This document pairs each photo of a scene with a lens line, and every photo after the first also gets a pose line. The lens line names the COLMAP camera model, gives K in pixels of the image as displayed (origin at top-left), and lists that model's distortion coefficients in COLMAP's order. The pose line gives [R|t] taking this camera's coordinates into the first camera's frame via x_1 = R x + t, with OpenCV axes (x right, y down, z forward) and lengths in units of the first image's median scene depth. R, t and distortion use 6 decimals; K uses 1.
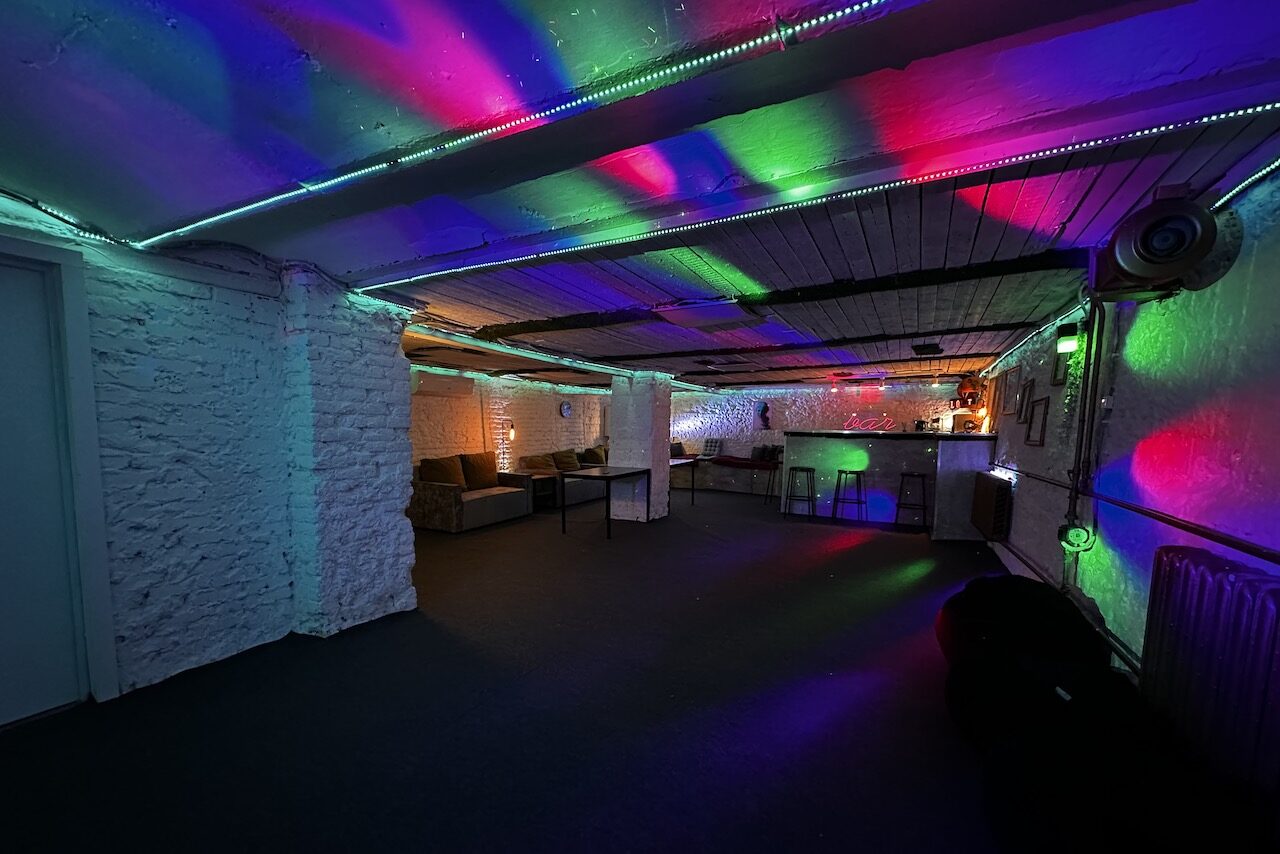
lens RADIAL K [[508.6, 0, 642.9], [0, 508.6, 481.4], [0, 0, 1]] dist [-0.001291, -0.000075]
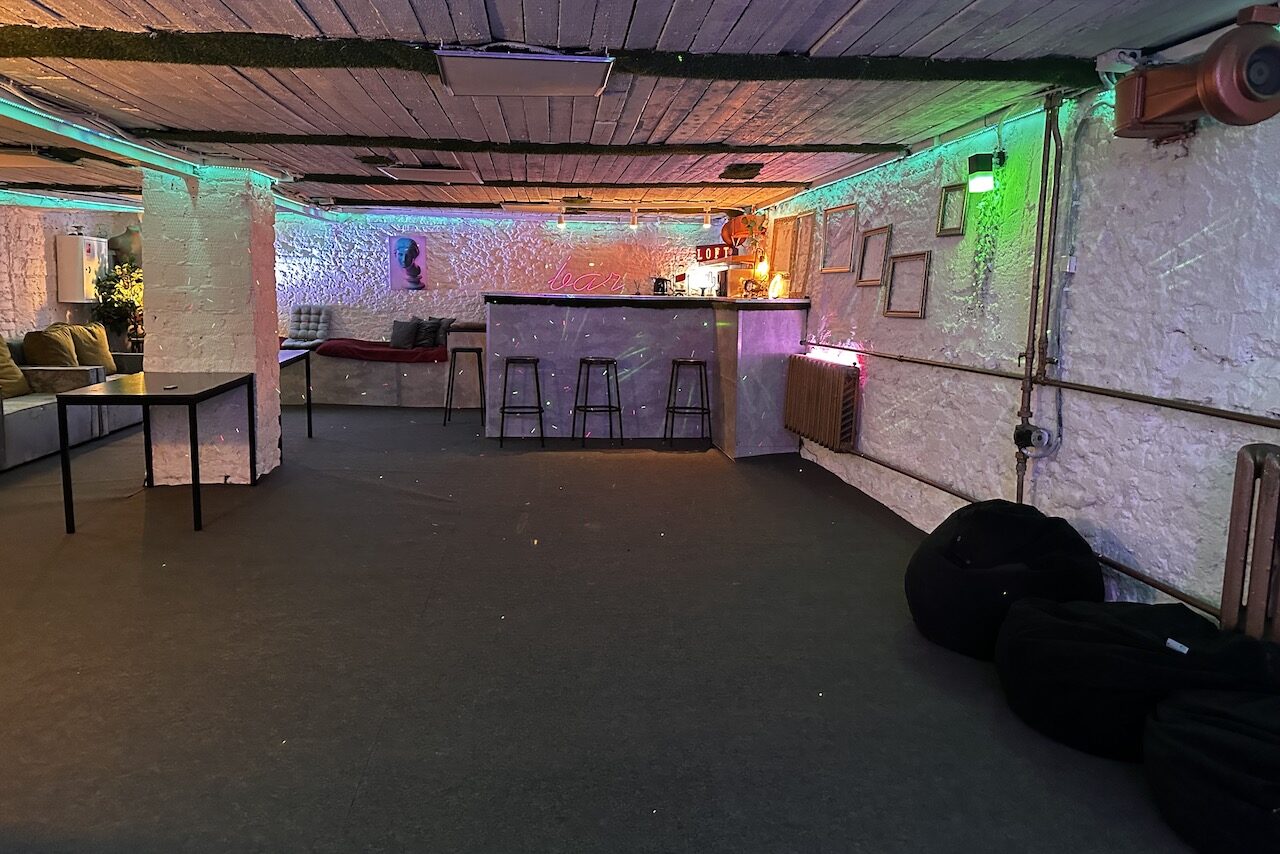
lens RADIAL K [[884.3, 0, 650.3], [0, 884.3, 406.5], [0, 0, 1]] dist [0.116755, -0.165502]
pose [[0.824174, -0.071182, 0.561845, -0.149100], [0.052275, 0.997396, 0.049681, -0.014864], [-0.563919, -0.011575, 0.825749, 0.081826]]
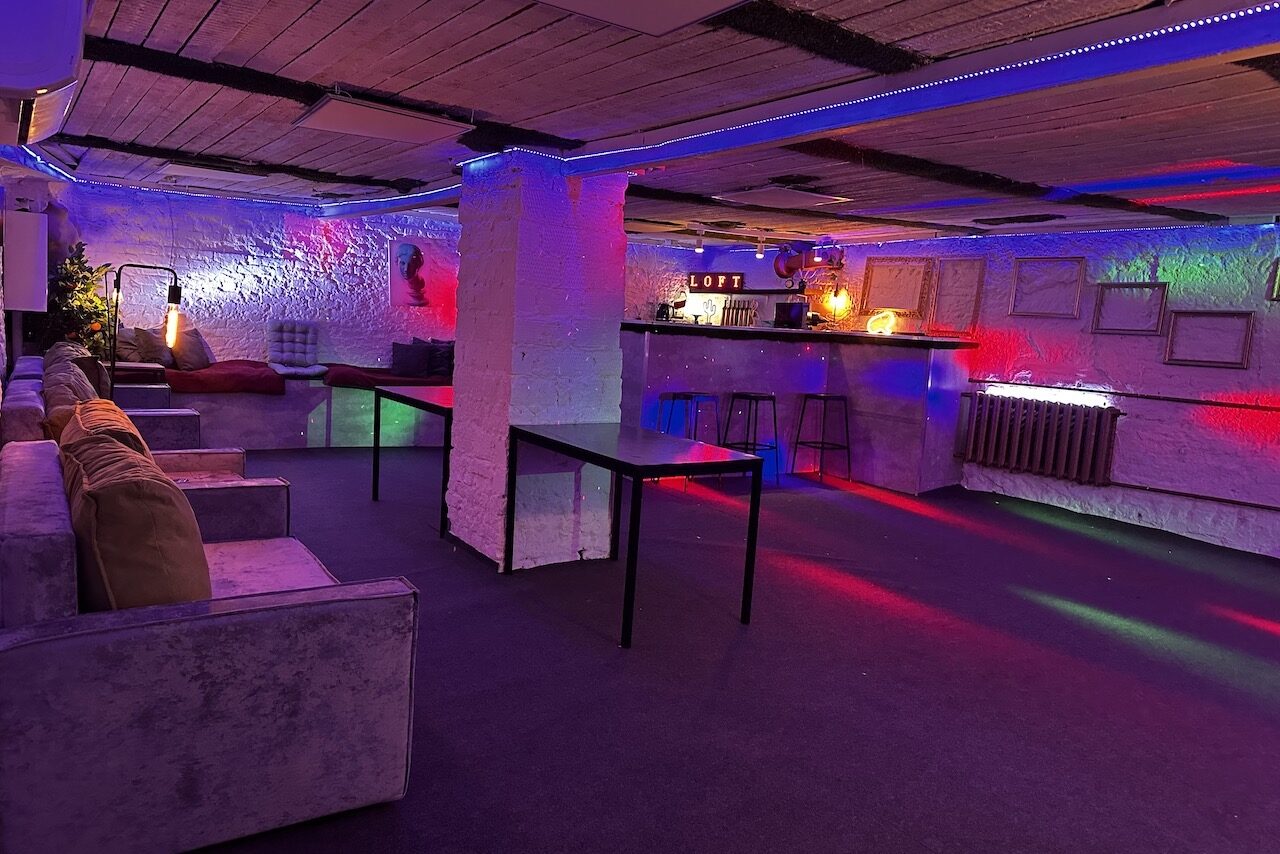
lens RADIAL K [[873.5, 0, 644.2], [0, 873.5, 447.7], [0, 0, 1]] dist [0.115389, -0.155457]
pose [[0.486513, -0.112838, 0.866356, -0.545251], [0.039974, 0.993461, 0.106945, -0.075130], [-0.872758, -0.017399, 0.487842, 0.622693]]
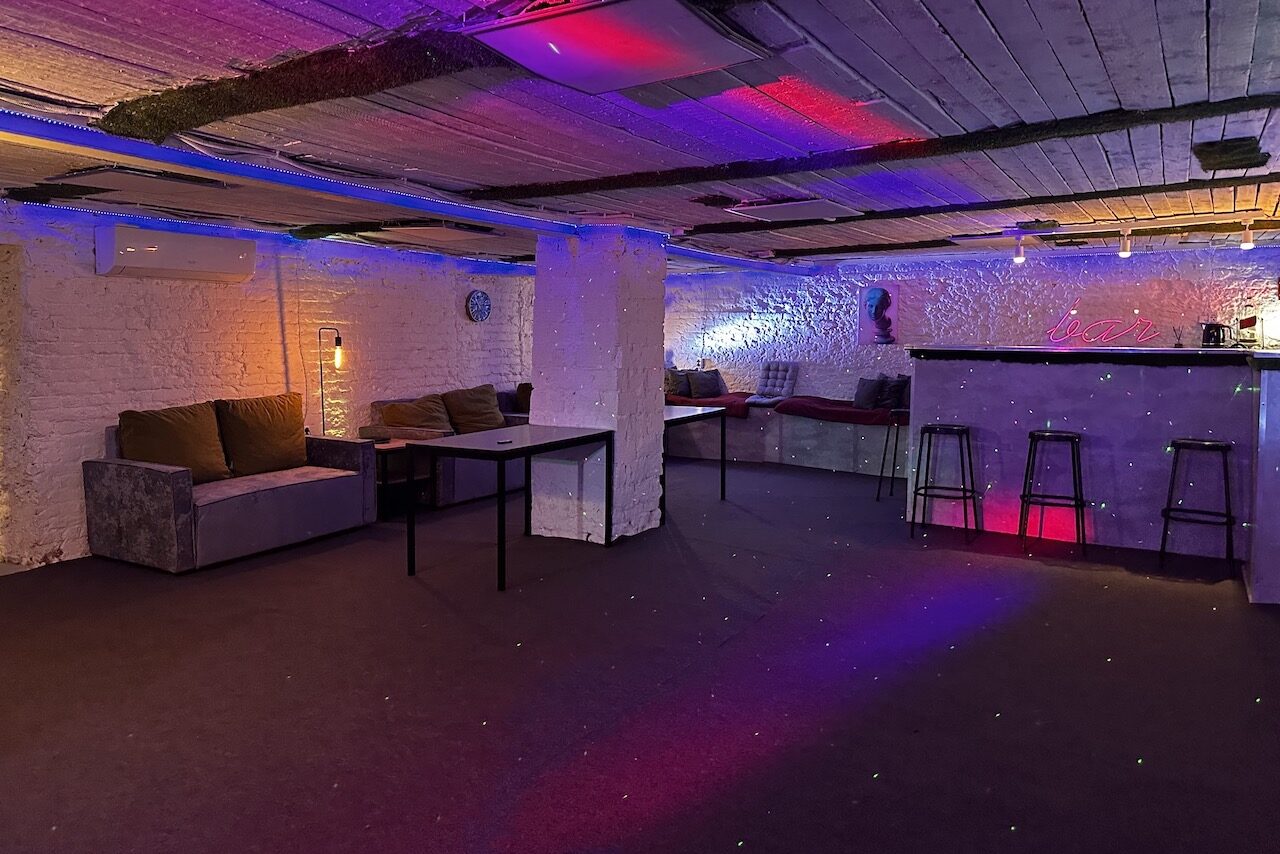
lens RADIAL K [[884.3, 0, 650.3], [0, 884.3, 406.5], [0, 0, 1]] dist [0.116755, -0.165502]
pose [[0.998399, -0.000728, -0.056562, 0.091430], [-0.000913, 0.999580, -0.028971, -0.022629], [0.056560, 0.028976, 0.997979, 0.176816]]
